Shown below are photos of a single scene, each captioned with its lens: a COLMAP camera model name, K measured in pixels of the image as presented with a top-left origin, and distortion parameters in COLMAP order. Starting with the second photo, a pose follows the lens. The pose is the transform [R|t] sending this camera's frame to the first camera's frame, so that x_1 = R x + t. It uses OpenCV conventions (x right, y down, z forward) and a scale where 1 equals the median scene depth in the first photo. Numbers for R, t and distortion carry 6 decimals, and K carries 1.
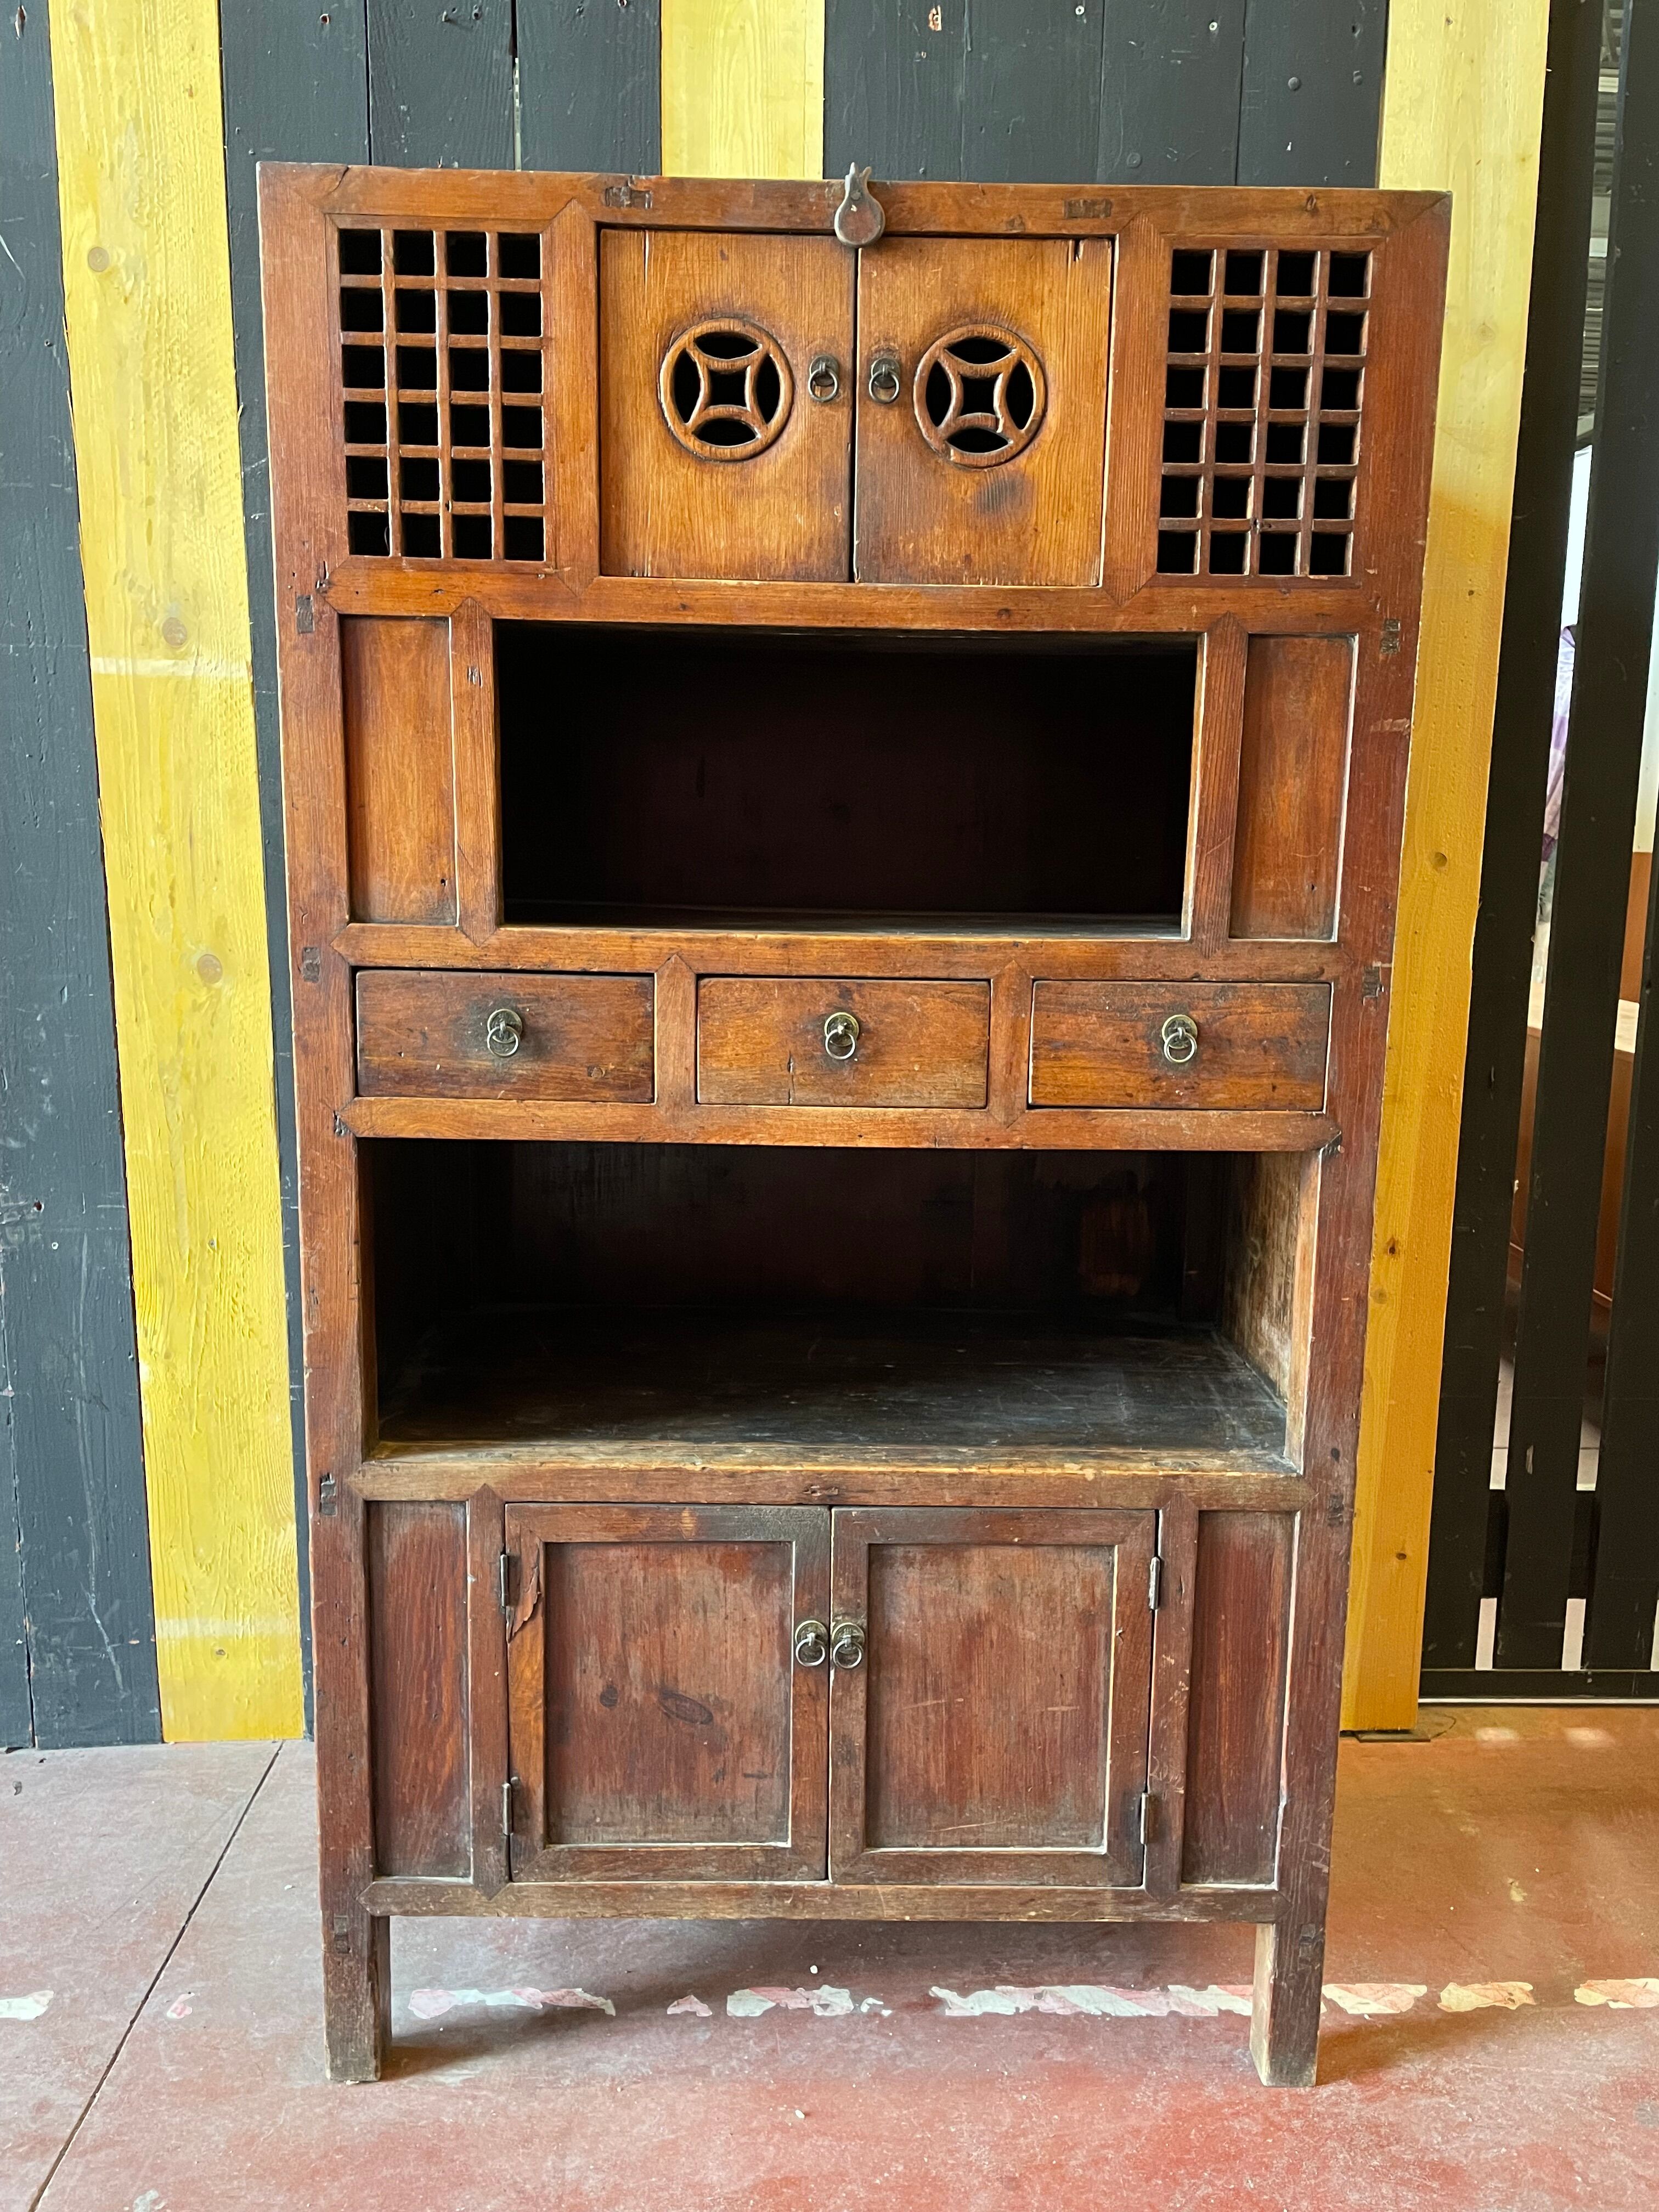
lens RADIAL K [[1666.7, 0, 829.5], [0, 1666.7, 1106.0], [0, 0, 1]] dist [0.091020, -0.120323]
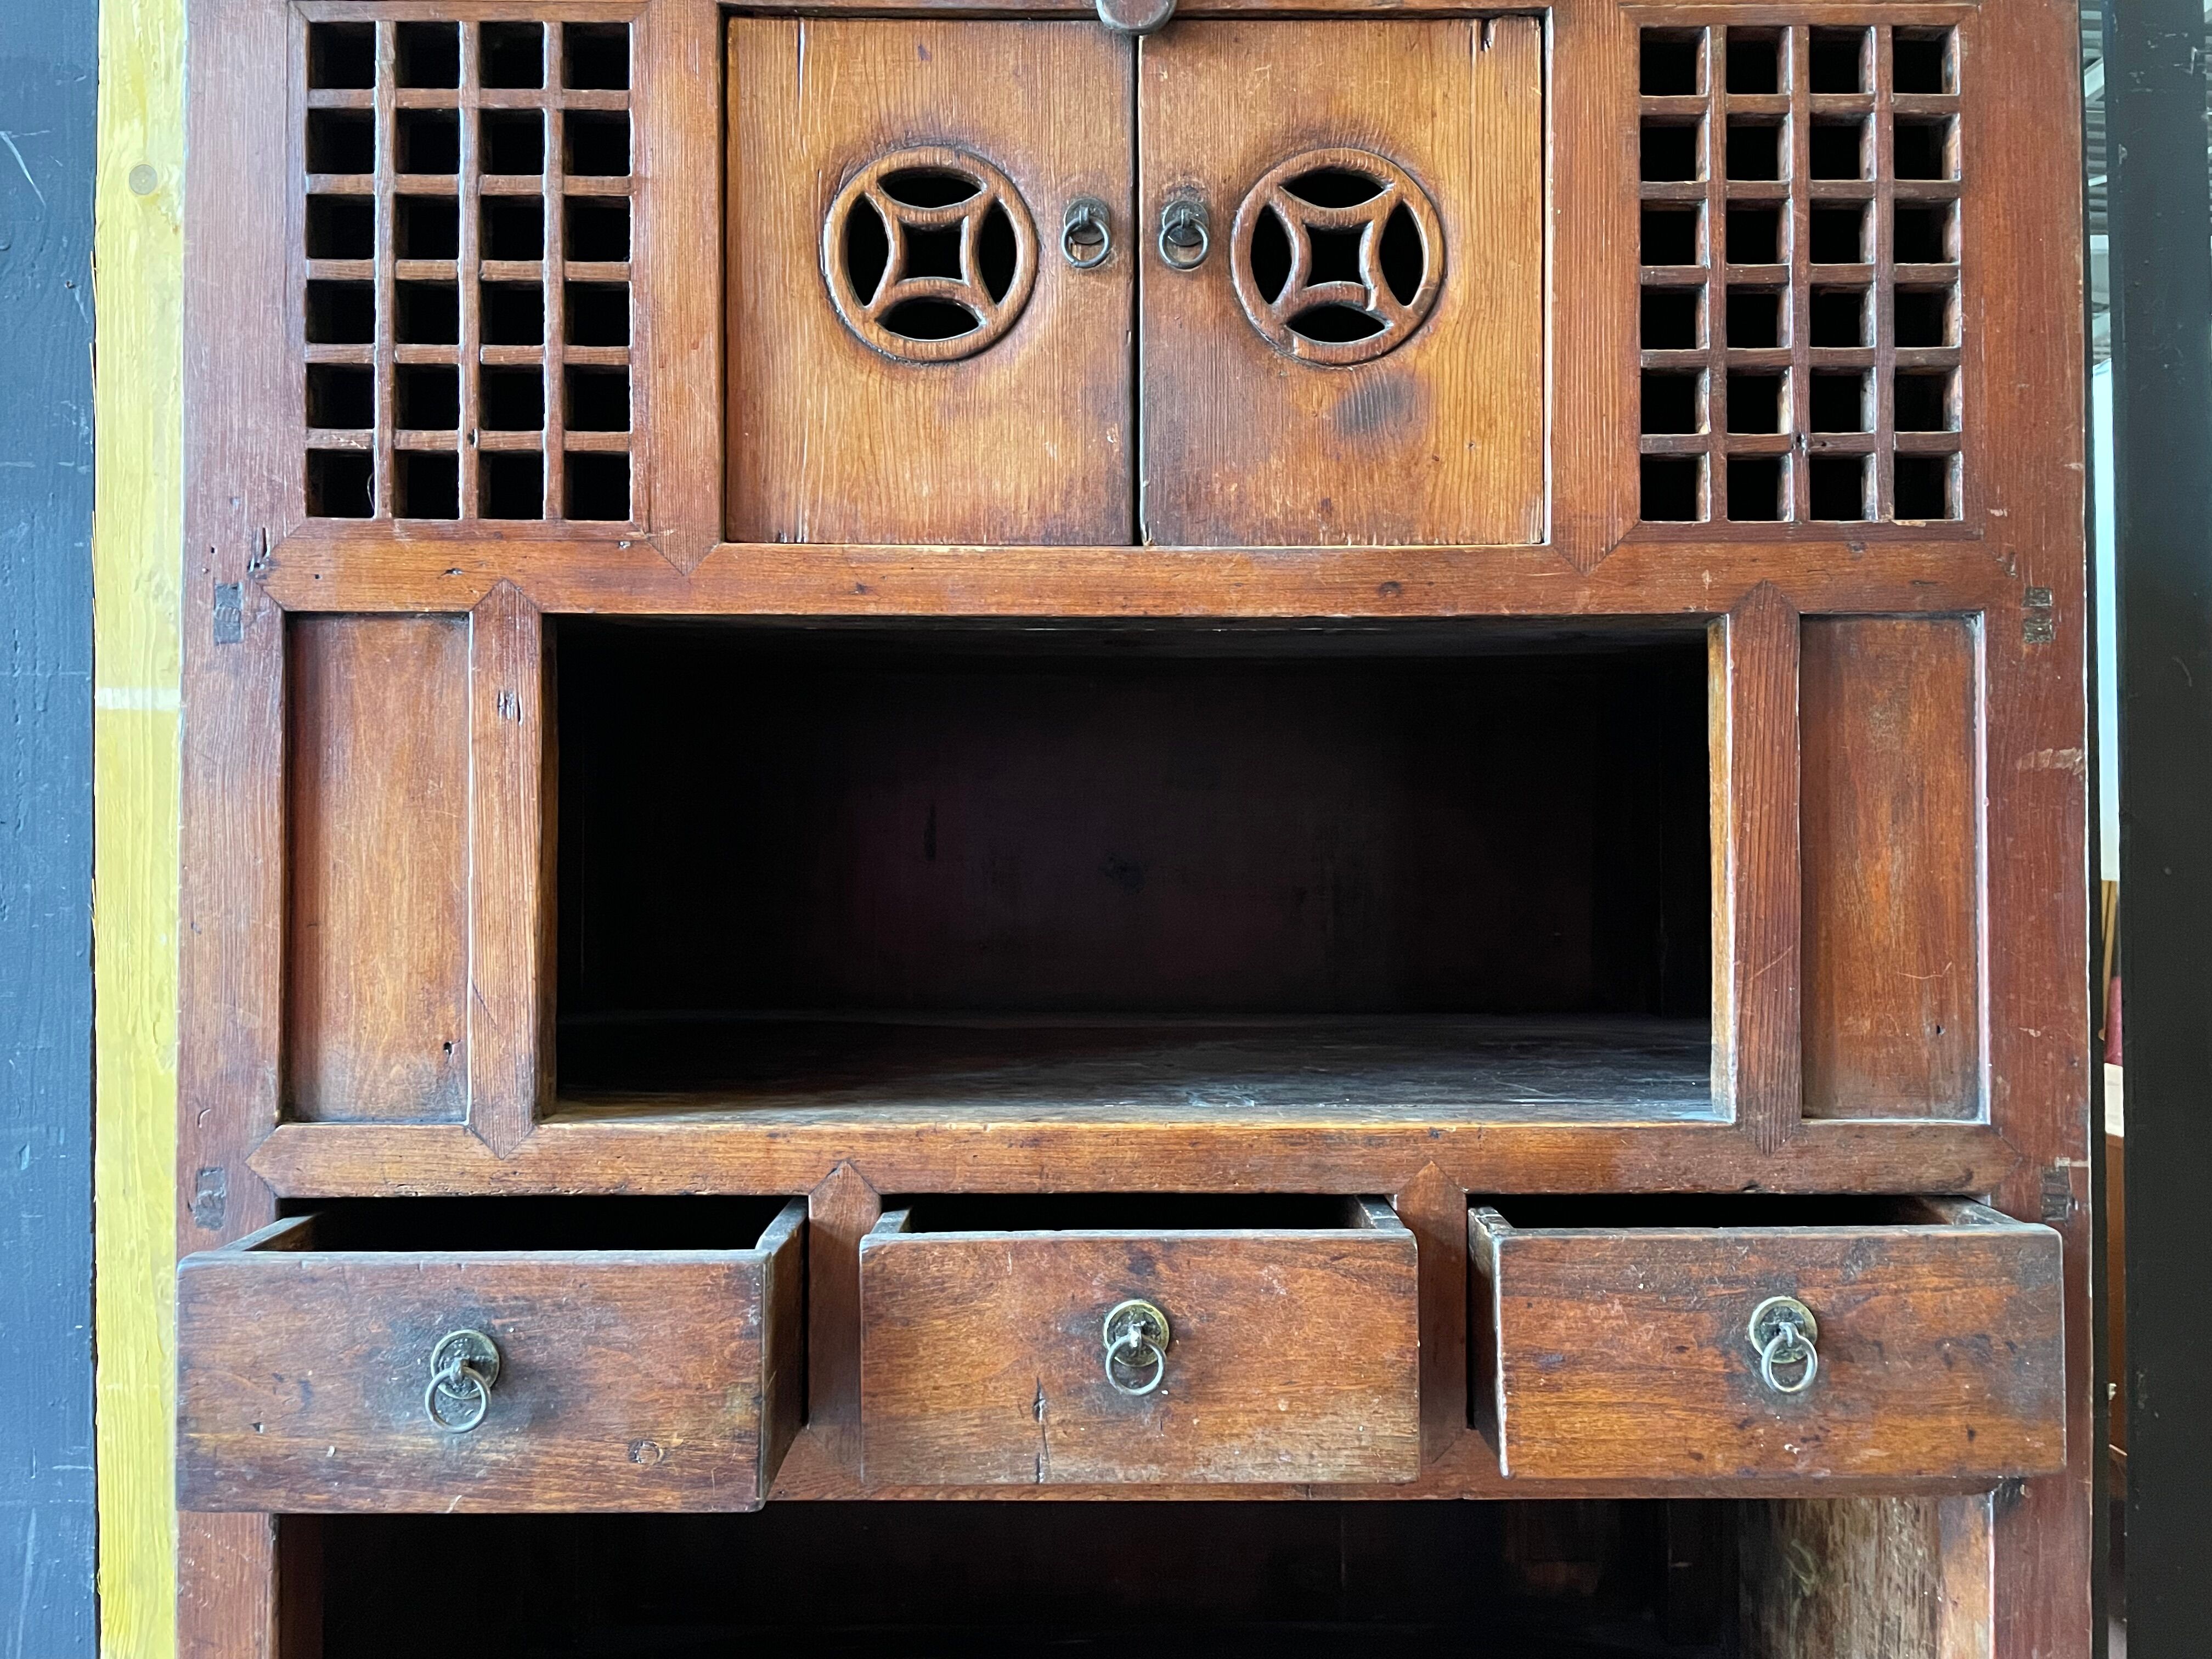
lens RADIAL K [[1697.0, 0, 1119.6], [0, 1697.0, 804.2], [0, 0, 1]] dist [0.097939, -0.138387]
pose [[0.999826, -0.018273, -0.003643, 0.006969], [0.017314, 0.983362, -0.180828, -0.104367], [0.006887, 0.180733, 0.983508, 0.396729]]
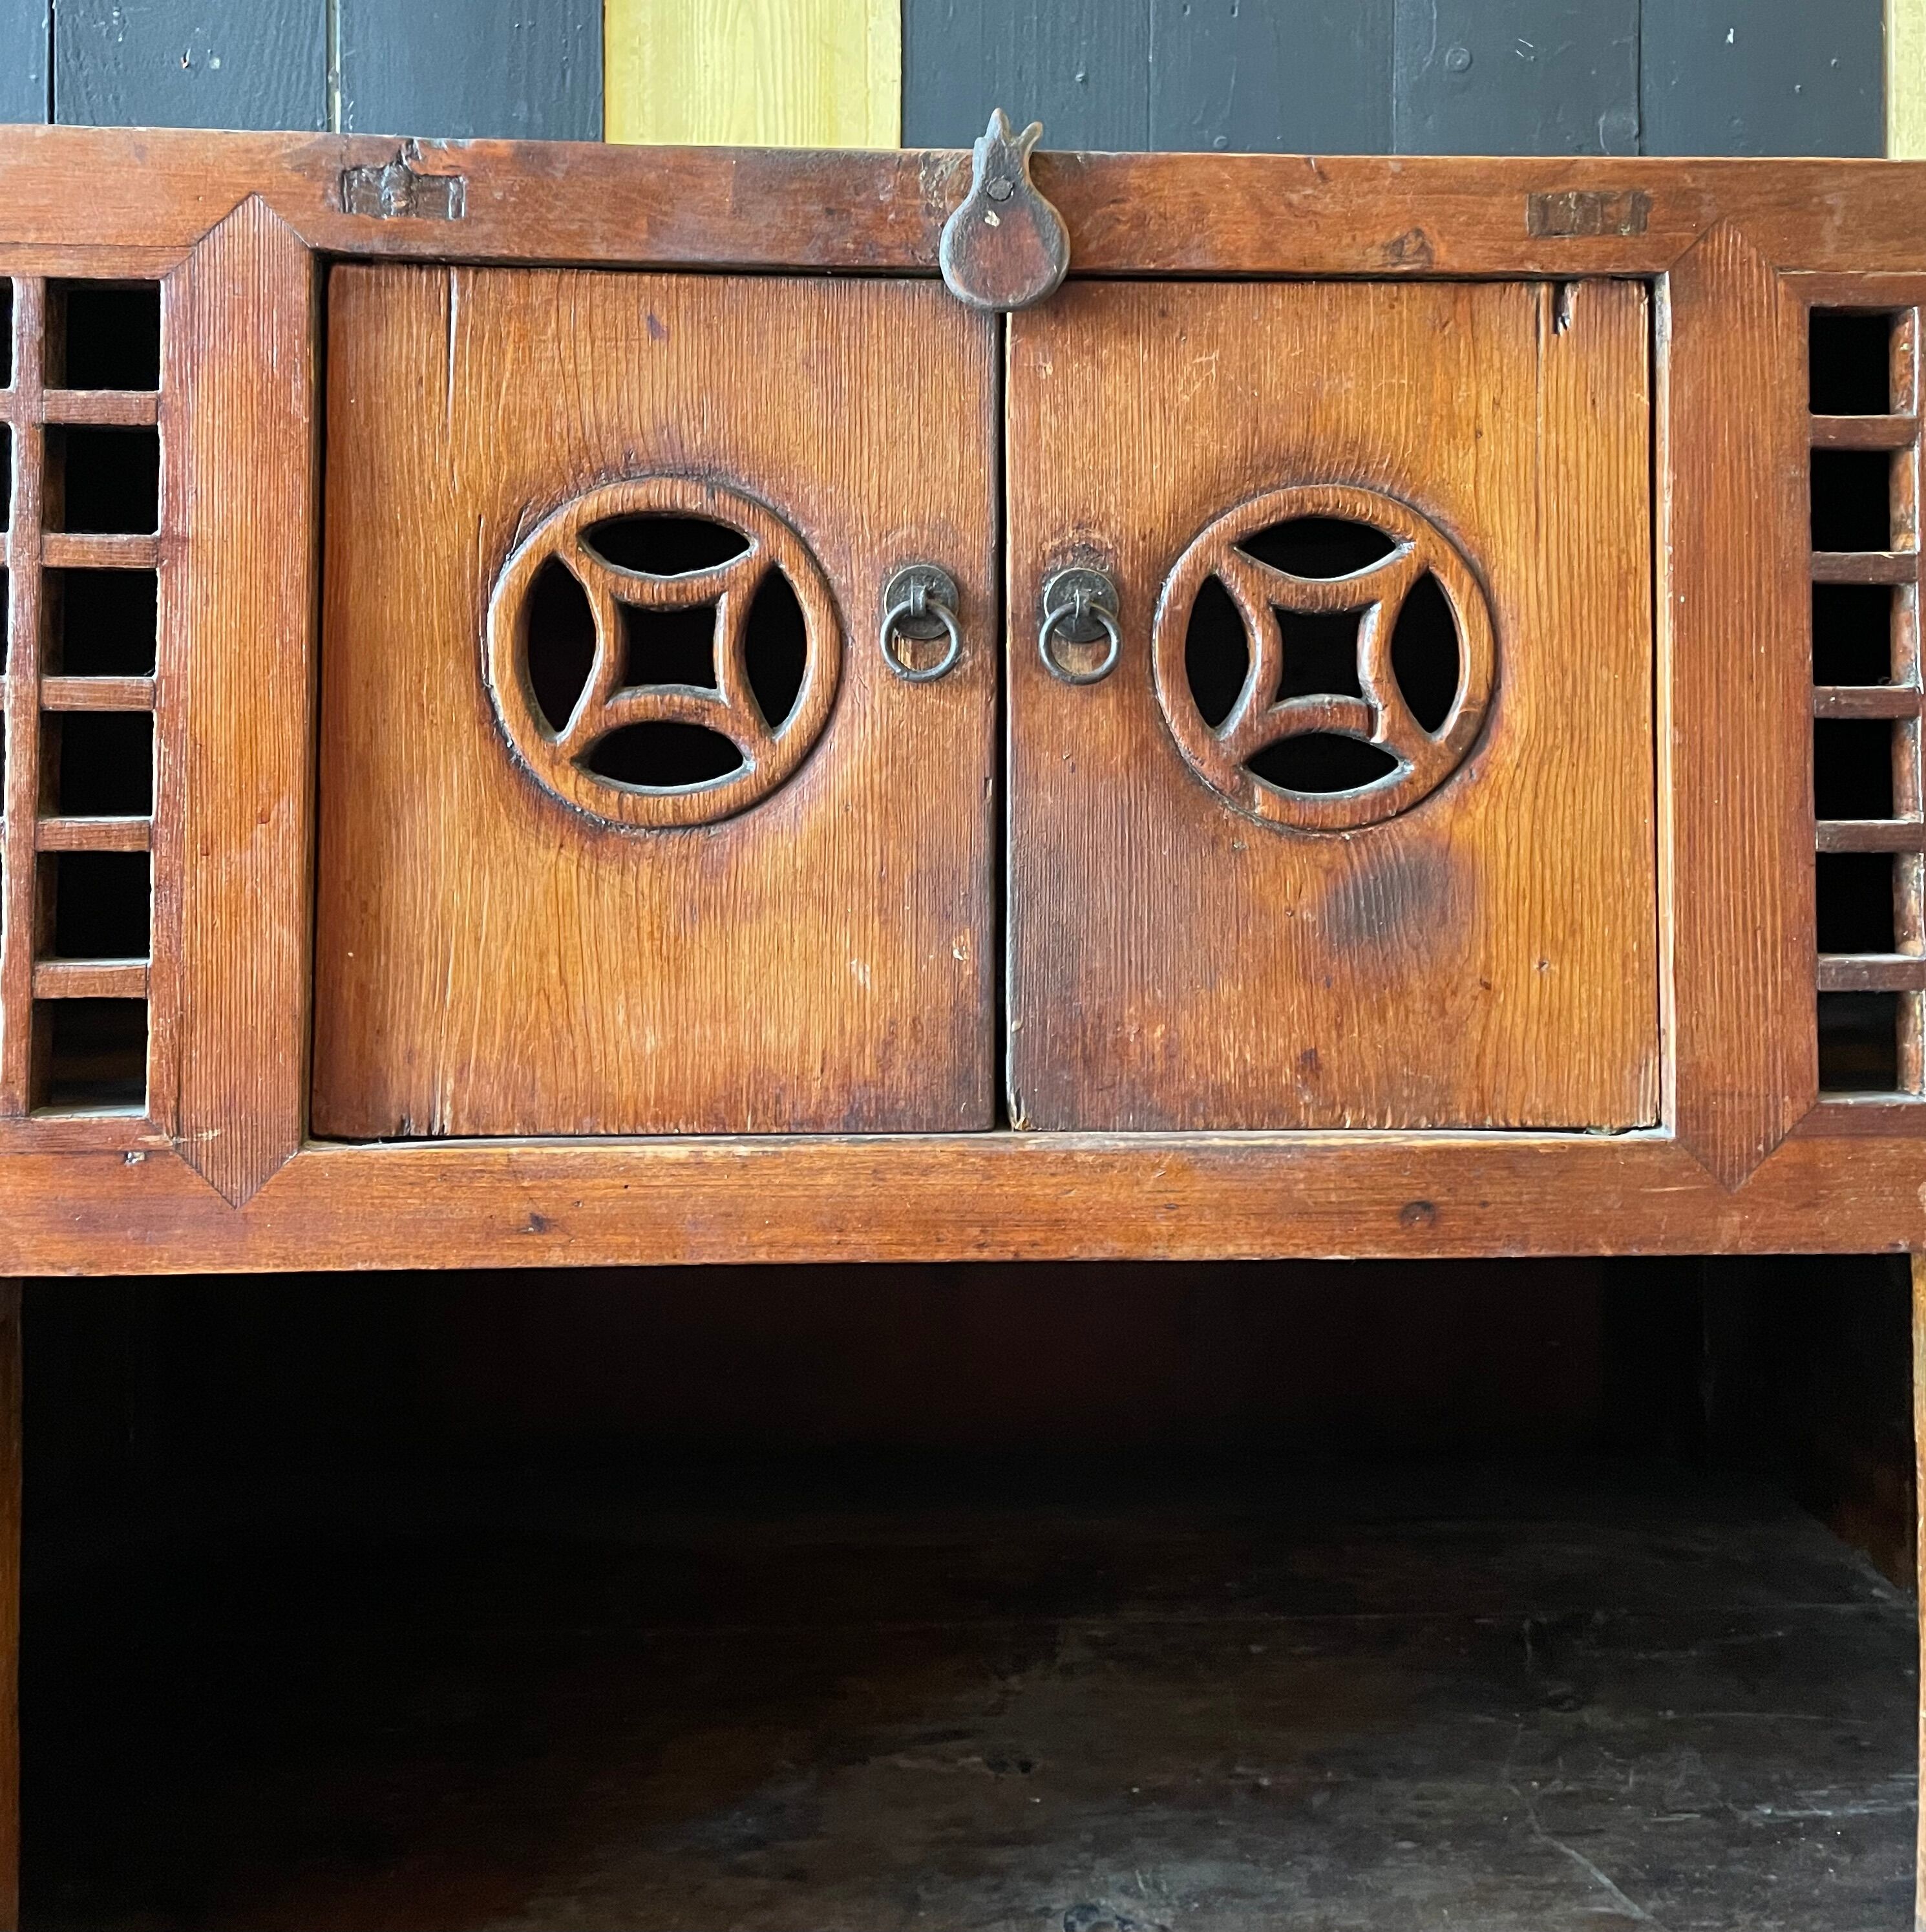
lens RADIAL K [[1990.6, 0, 969.4], [0, 1990.6, 638.4], [0, 0, 1]] dist [0.126366, -0.232828]
pose [[0.998884, -0.013121, 0.045378, -0.012276], [0.021652, 0.980967, -0.192962, -0.323319], [-0.041982, 0.193729, 0.980156, 0.530392]]
